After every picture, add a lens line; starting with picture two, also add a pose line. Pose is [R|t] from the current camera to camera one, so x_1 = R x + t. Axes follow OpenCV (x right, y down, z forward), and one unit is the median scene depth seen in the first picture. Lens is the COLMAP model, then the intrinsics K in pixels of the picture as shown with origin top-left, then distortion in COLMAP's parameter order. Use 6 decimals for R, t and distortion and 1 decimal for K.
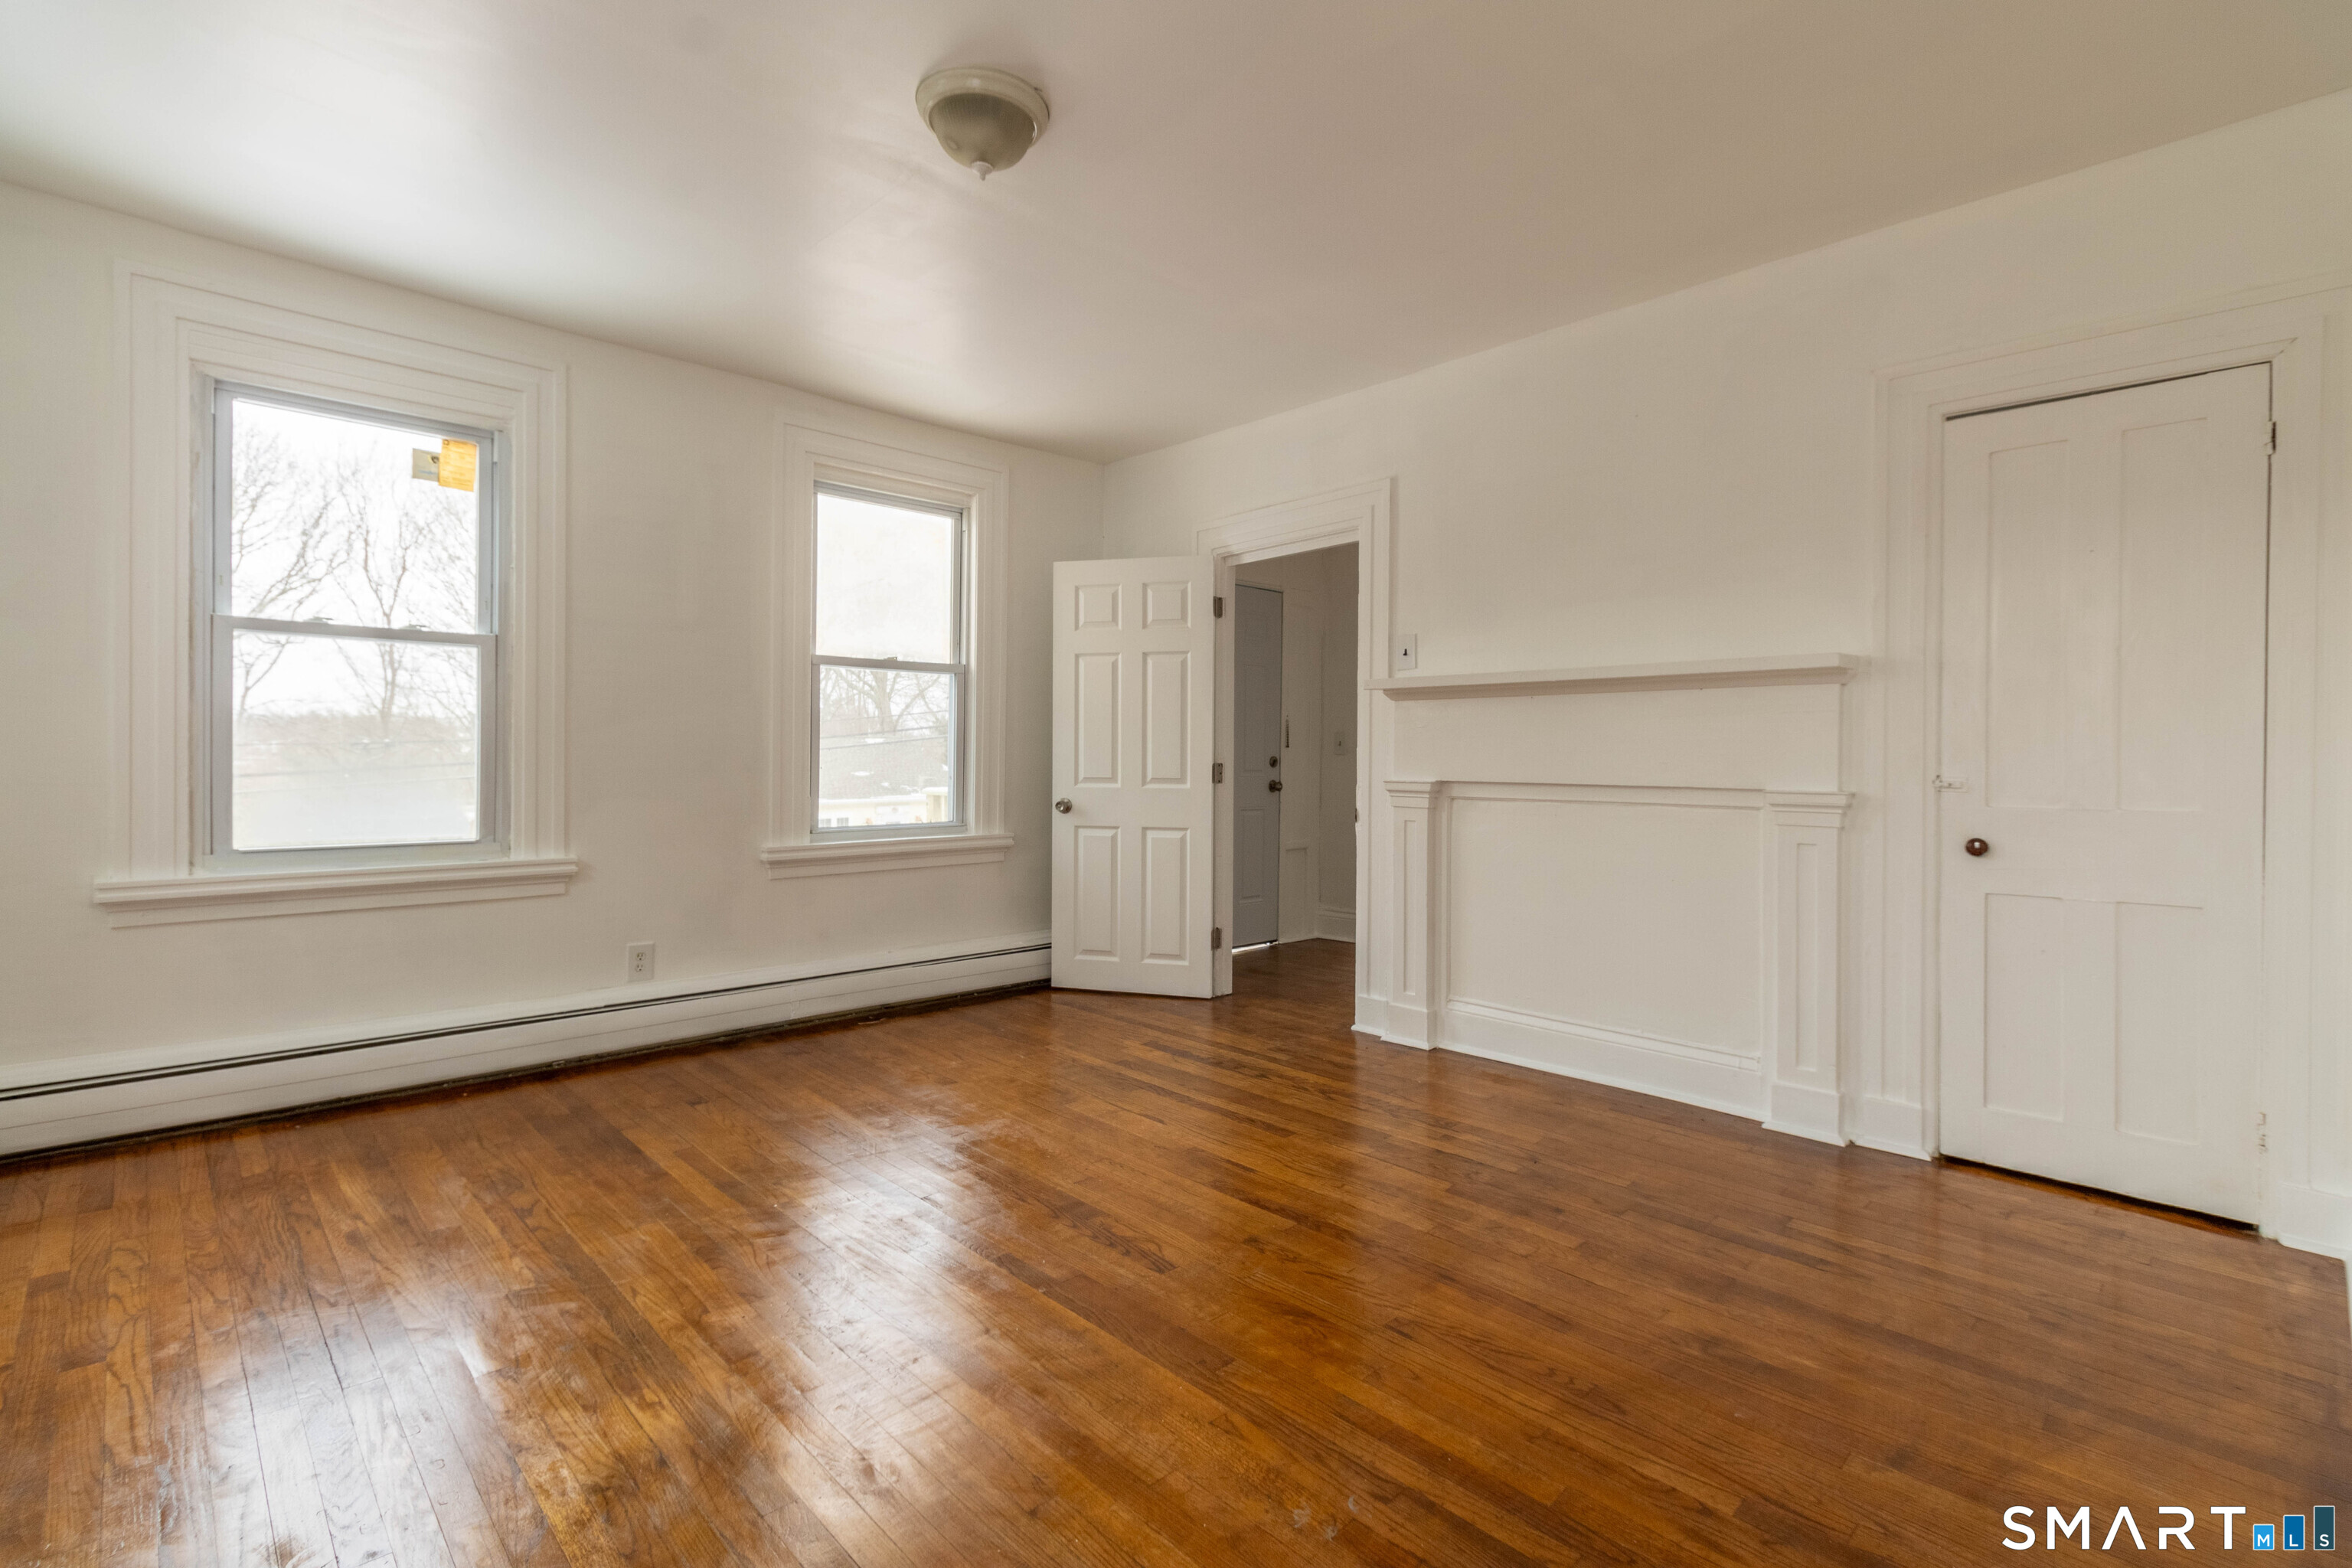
lens RADIAL K [[1092.3, 0, 1170.6], [0, 1092.3, 769.7], [0, 0, 1]] dist [0.000414, 0.000573]
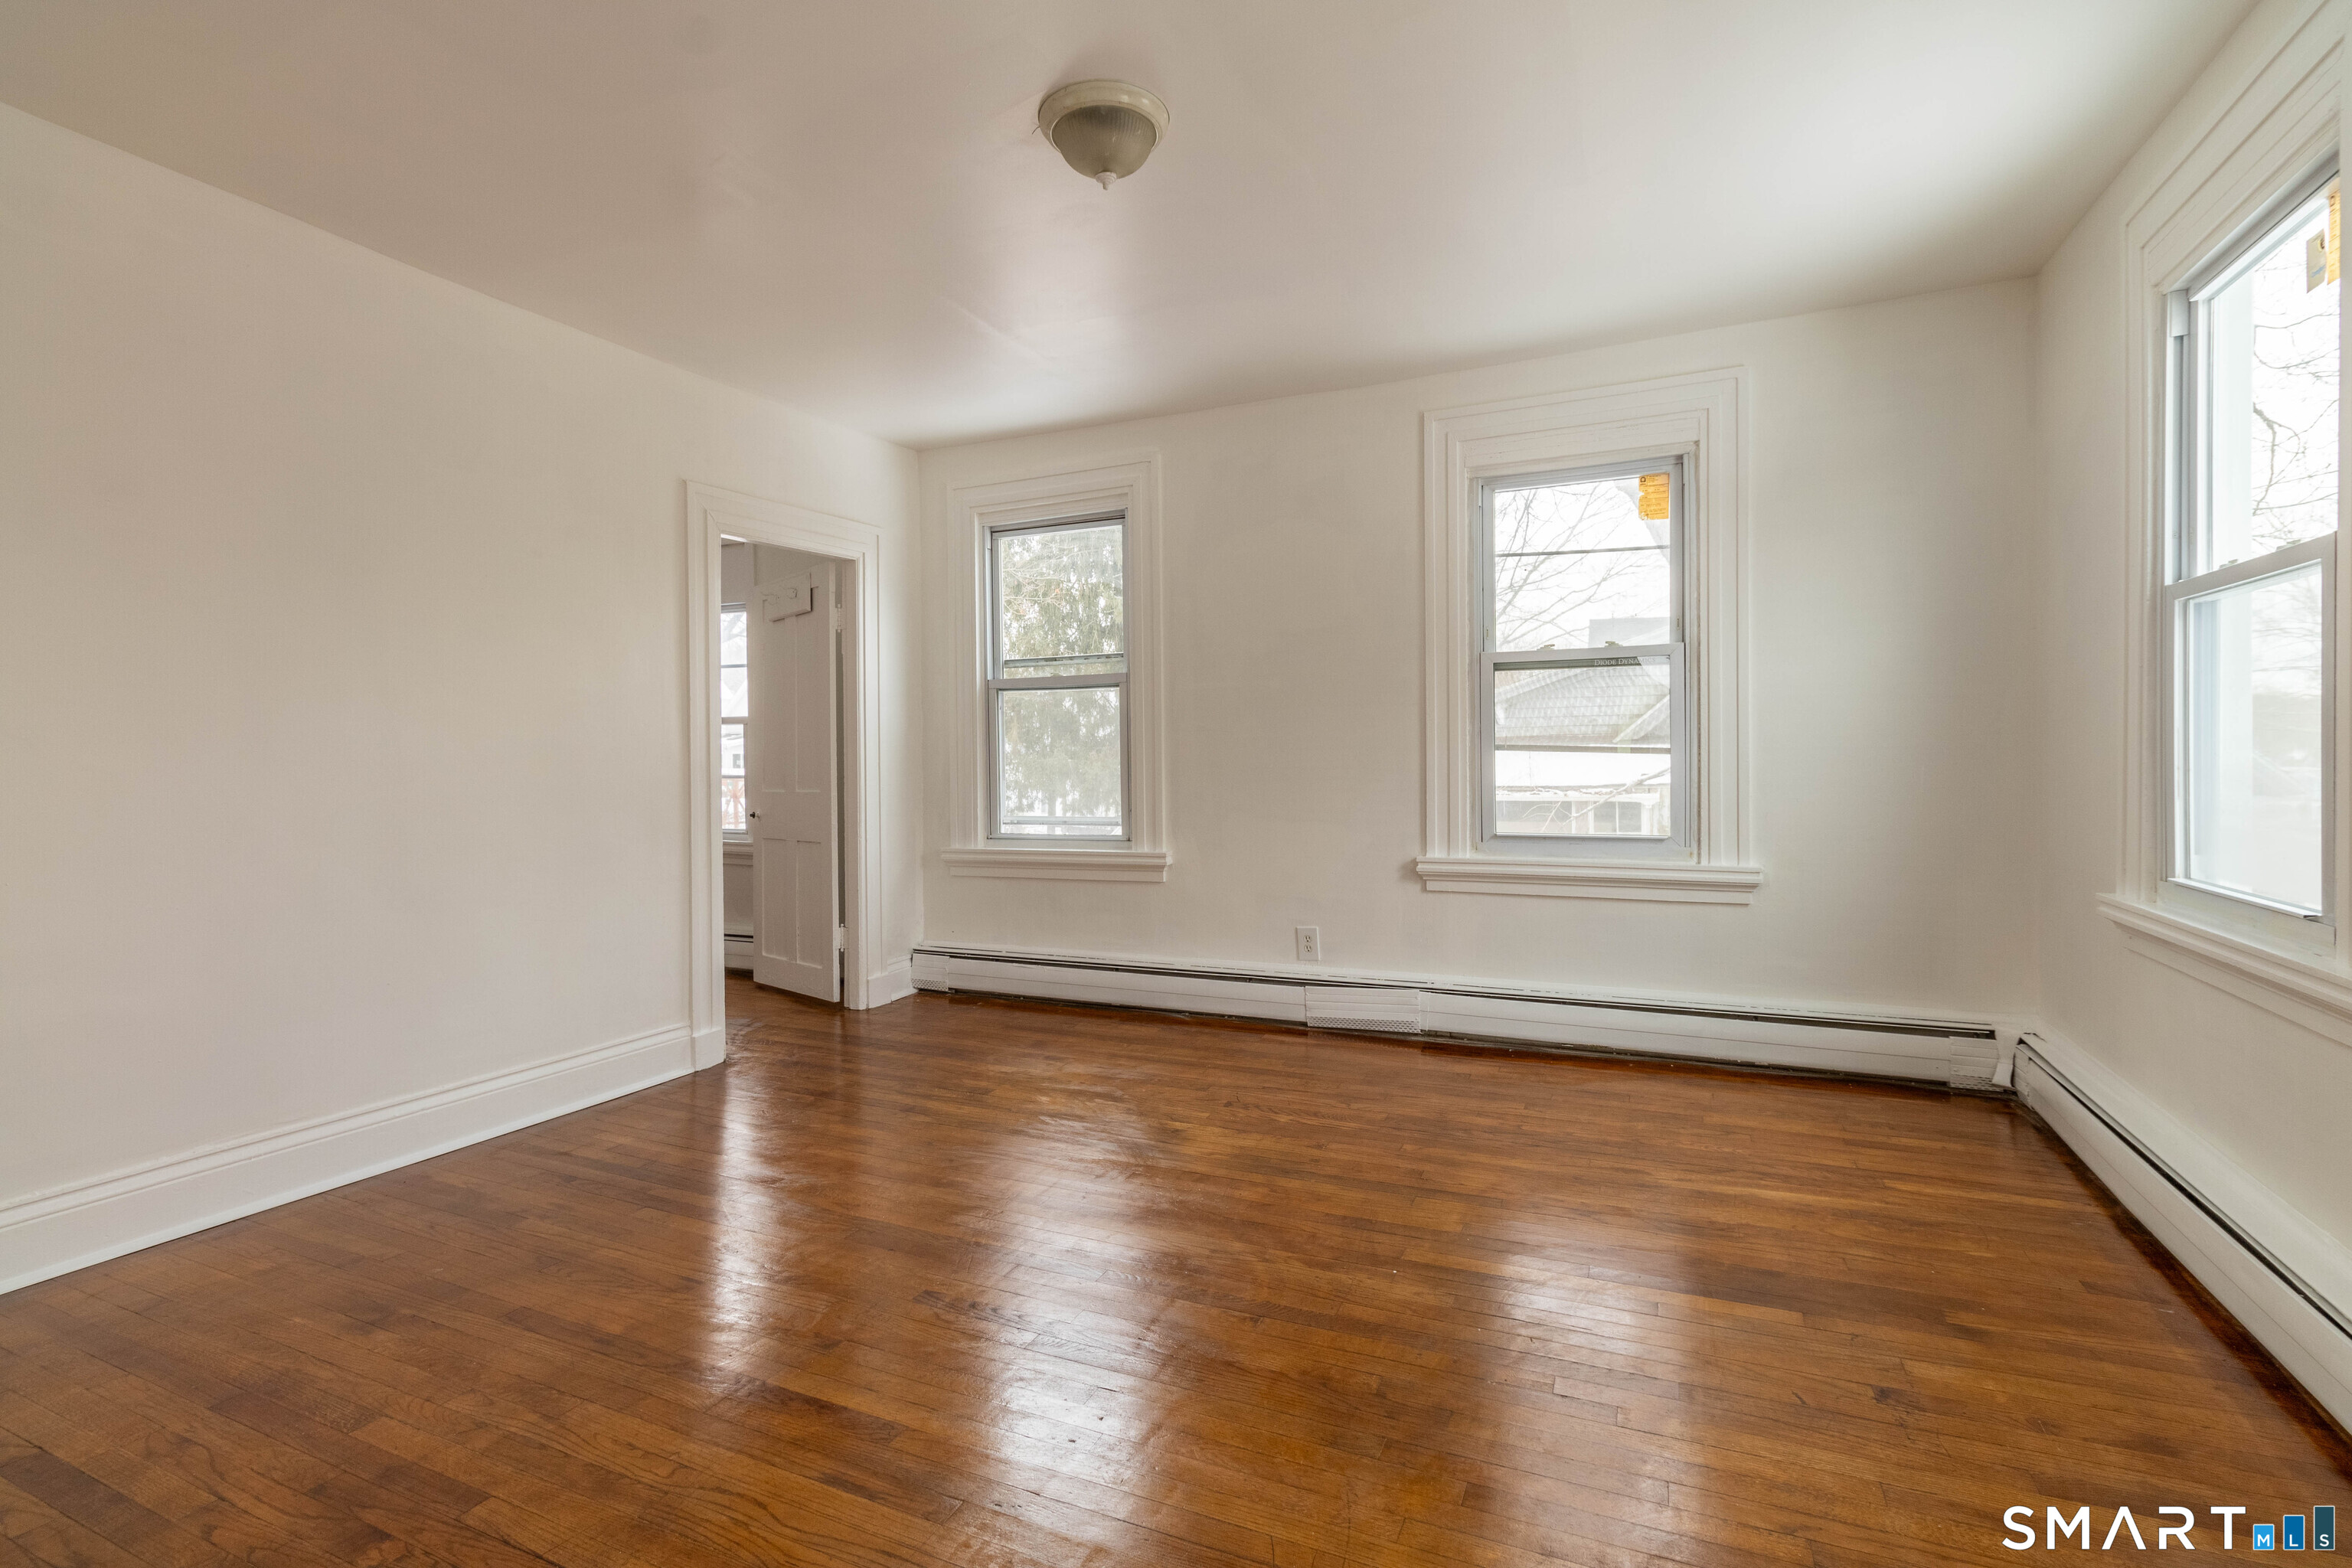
lens RADIAL K [[1092.3, 0, 1170.6], [0, 1092.3, 769.7], [0, 0, 1]] dist [0.000414, 0.000573]
pose [[-0.931313, 0.006852, -0.364156, 0.130124], [-0.002858, 0.999655, 0.026118, -0.029395], [0.364209, 0.025364, -0.930972, 1.826793]]
